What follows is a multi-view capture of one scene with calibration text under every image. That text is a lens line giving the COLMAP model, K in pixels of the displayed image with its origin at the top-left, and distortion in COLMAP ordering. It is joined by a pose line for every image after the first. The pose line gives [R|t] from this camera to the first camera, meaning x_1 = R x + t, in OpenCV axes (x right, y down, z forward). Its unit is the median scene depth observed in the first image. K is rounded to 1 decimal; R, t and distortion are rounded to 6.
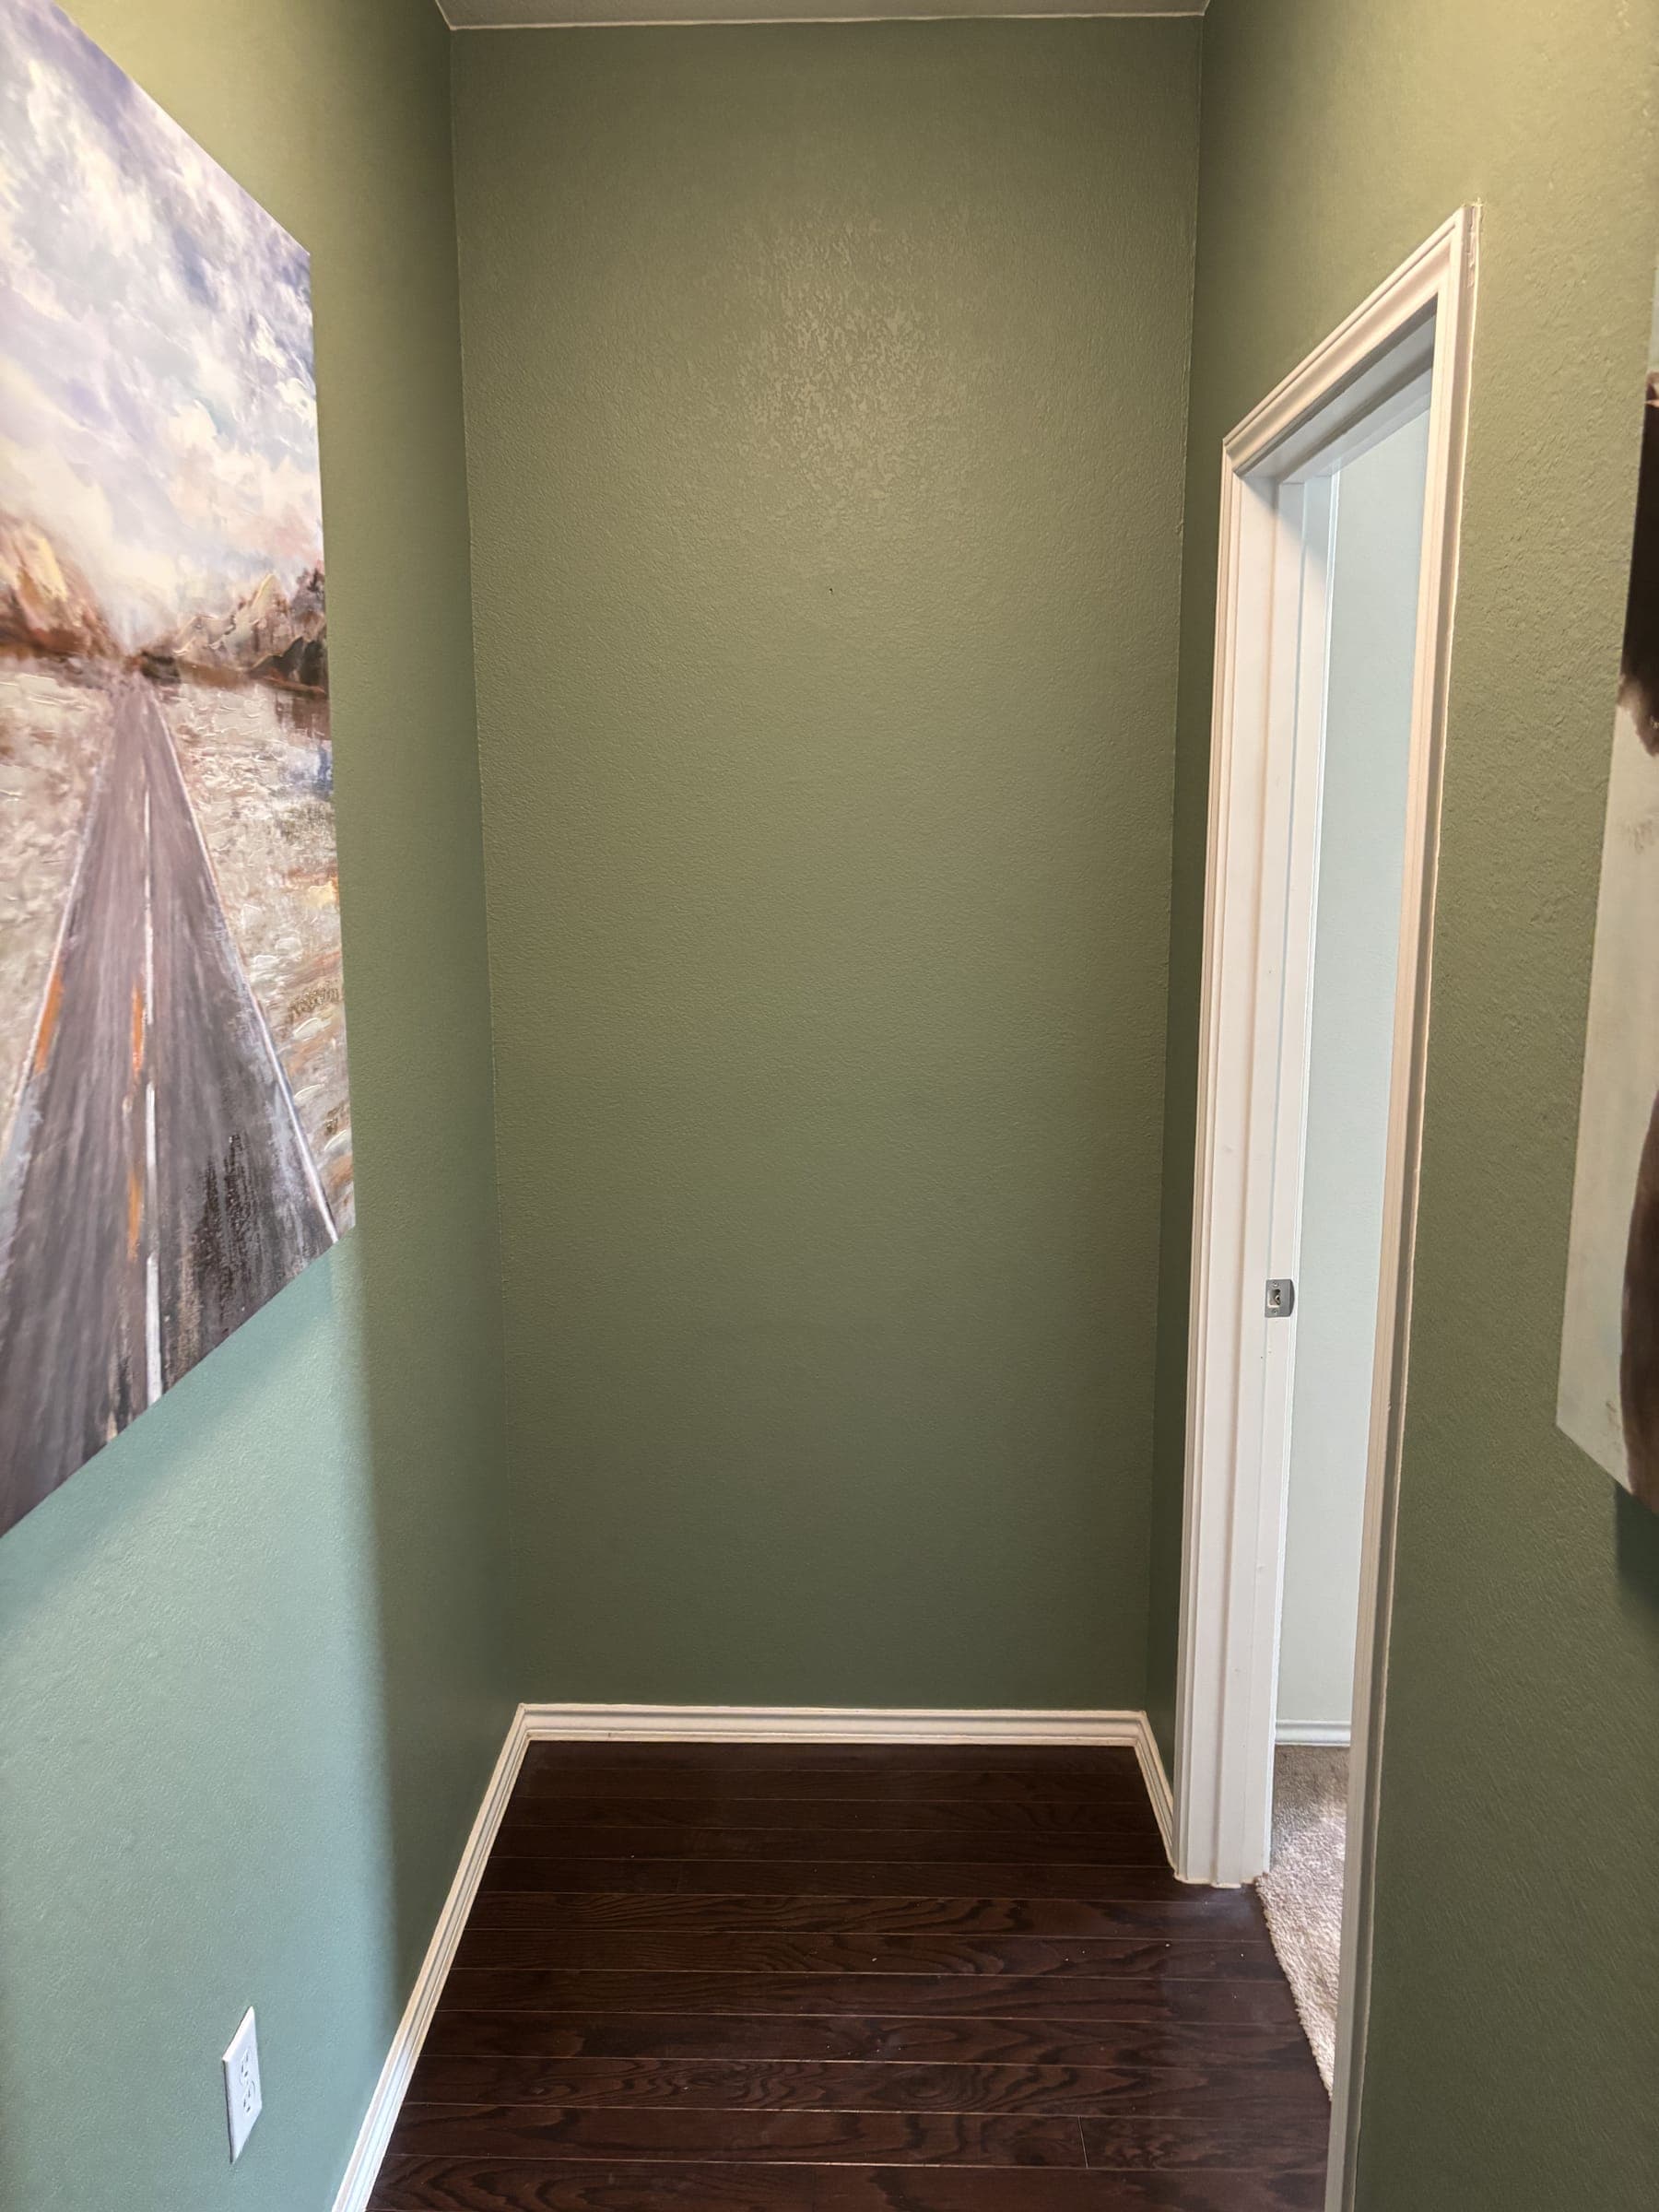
lens RADIAL K [[1692.5, 0, 822.2], [0, 1692.5, 1122.6], [0, 0, 1]] dist [0.006176, -0.016909]
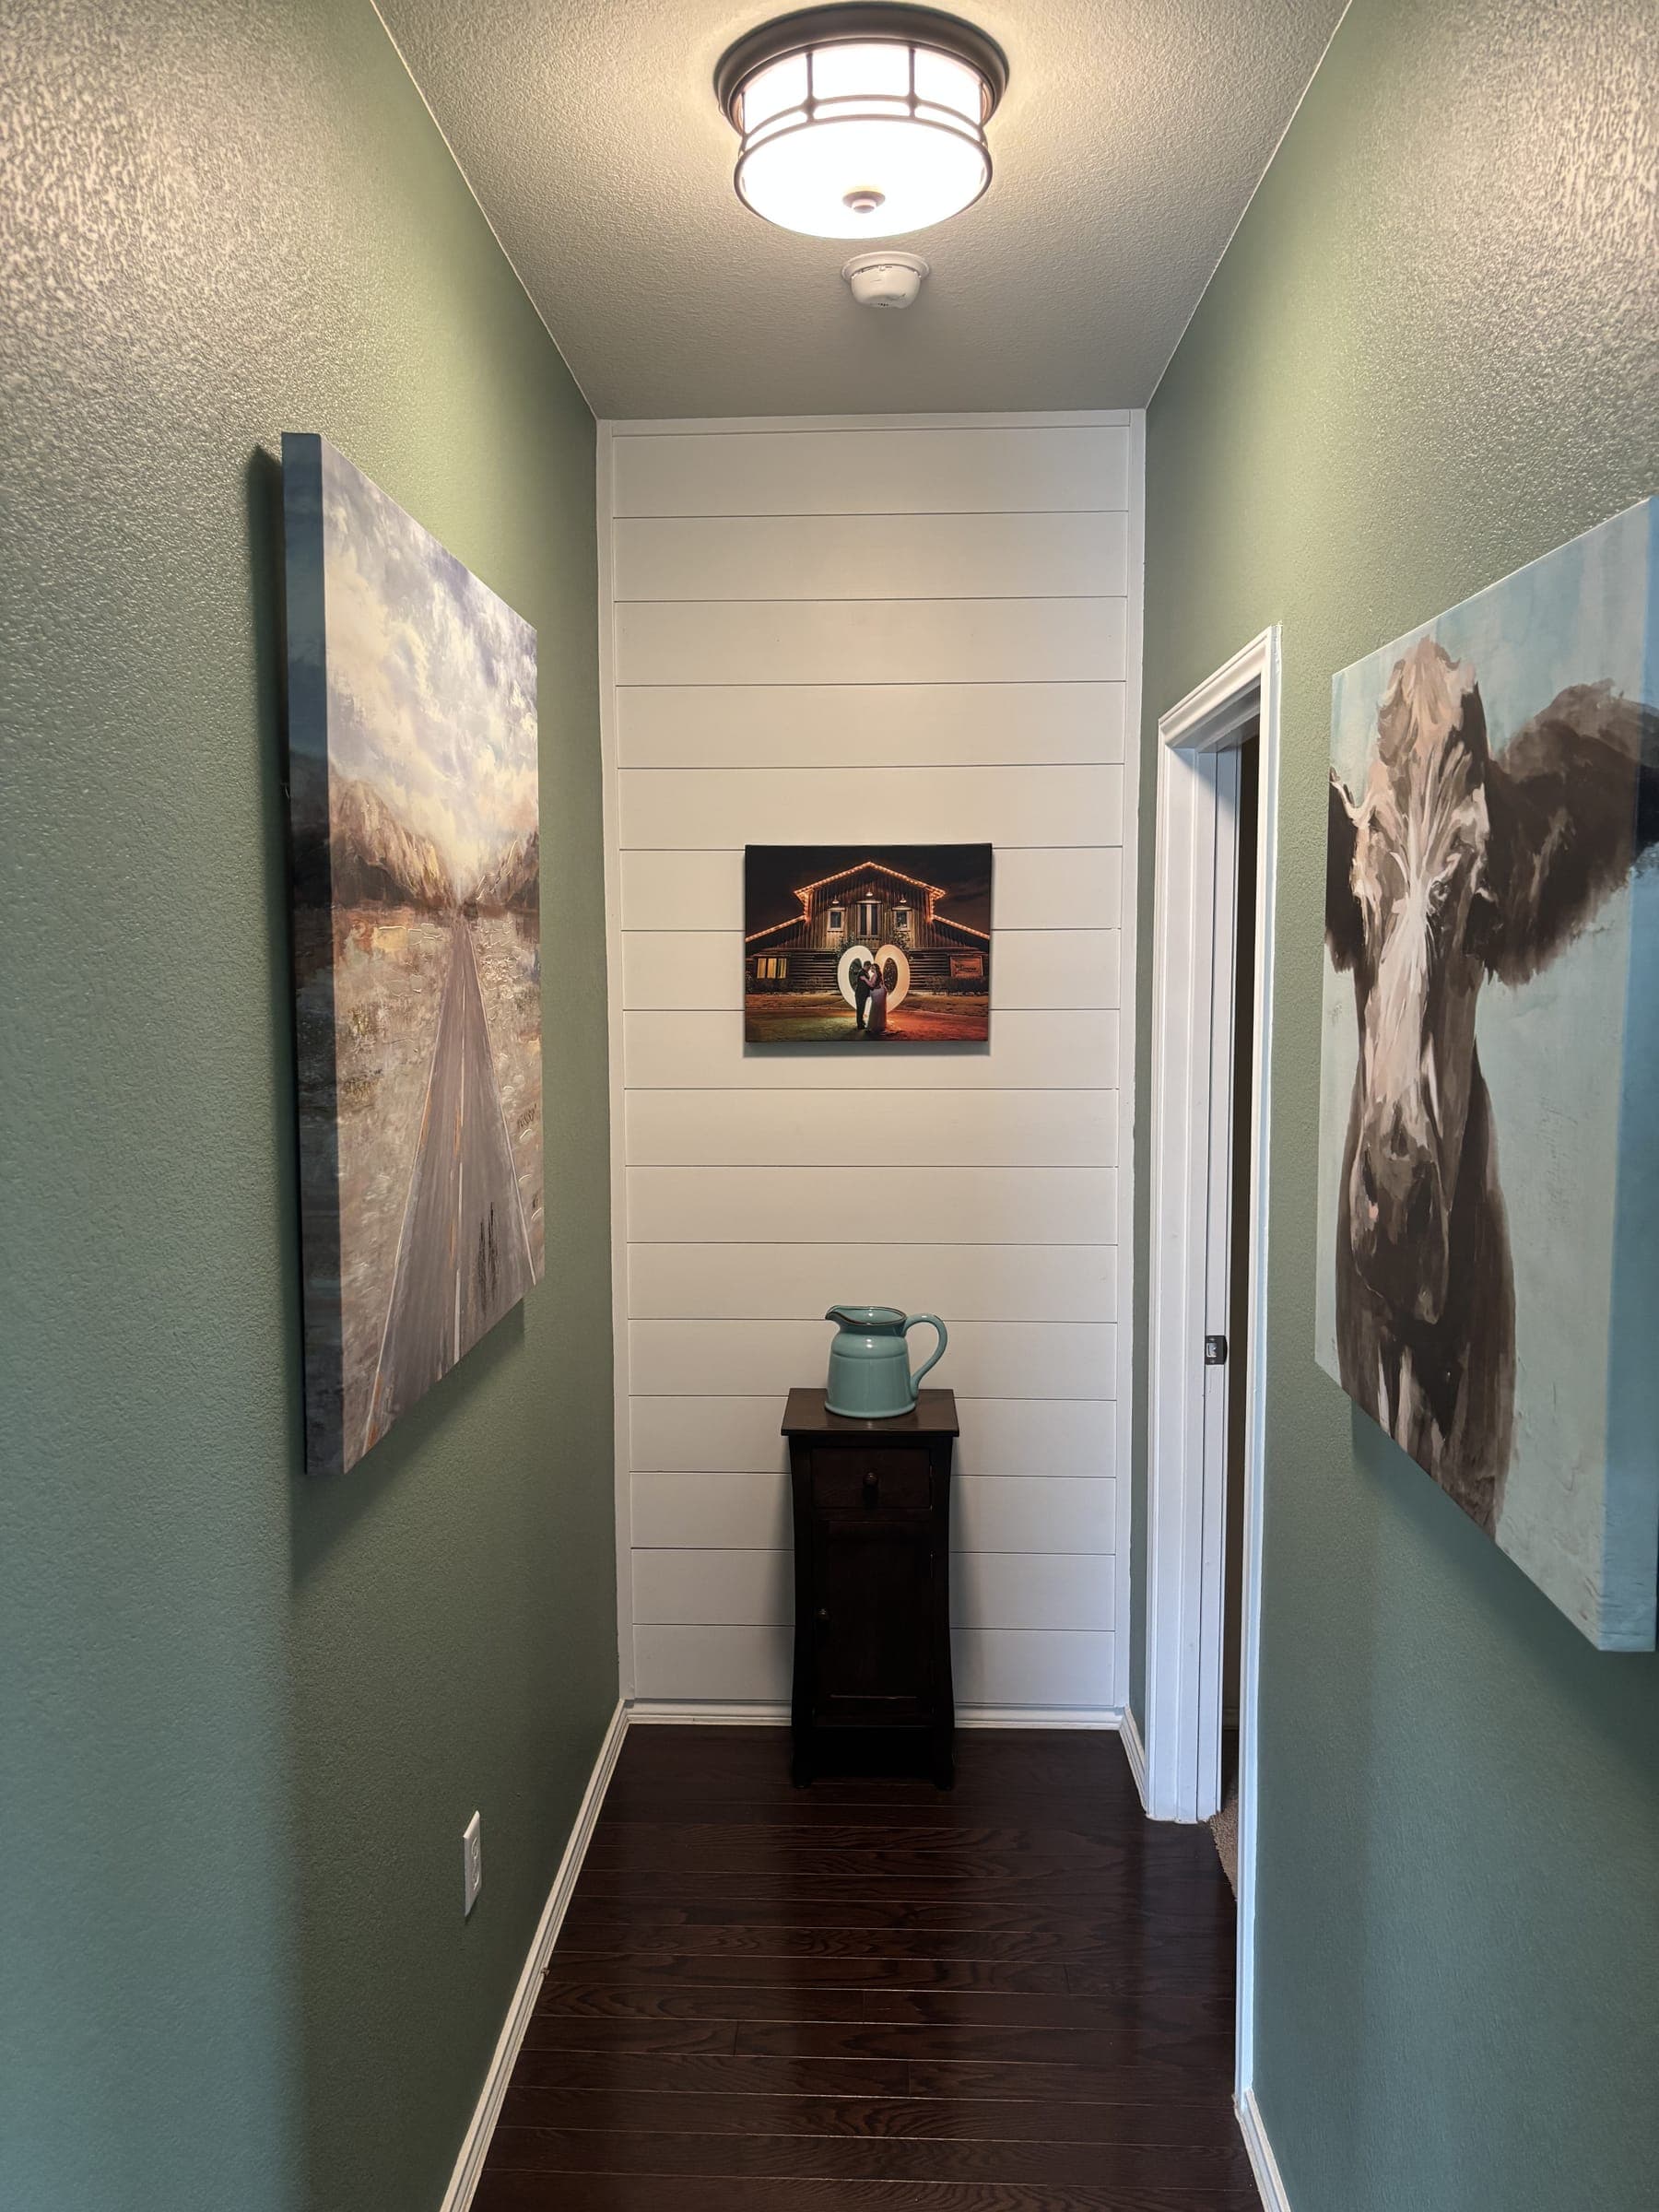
lens RADIAL K [[1692.5, 0, 823.7], [0, 1692.5, 1100.7], [0, 0, 1]] dist [0.006176, -0.016909]
pose [[0.999833, 0.001126, -0.018226, -0.016873], [-0.002937, 0.995017, -0.099659, 0.066278], [0.018023, 0.099696, 0.994855, -0.518653]]
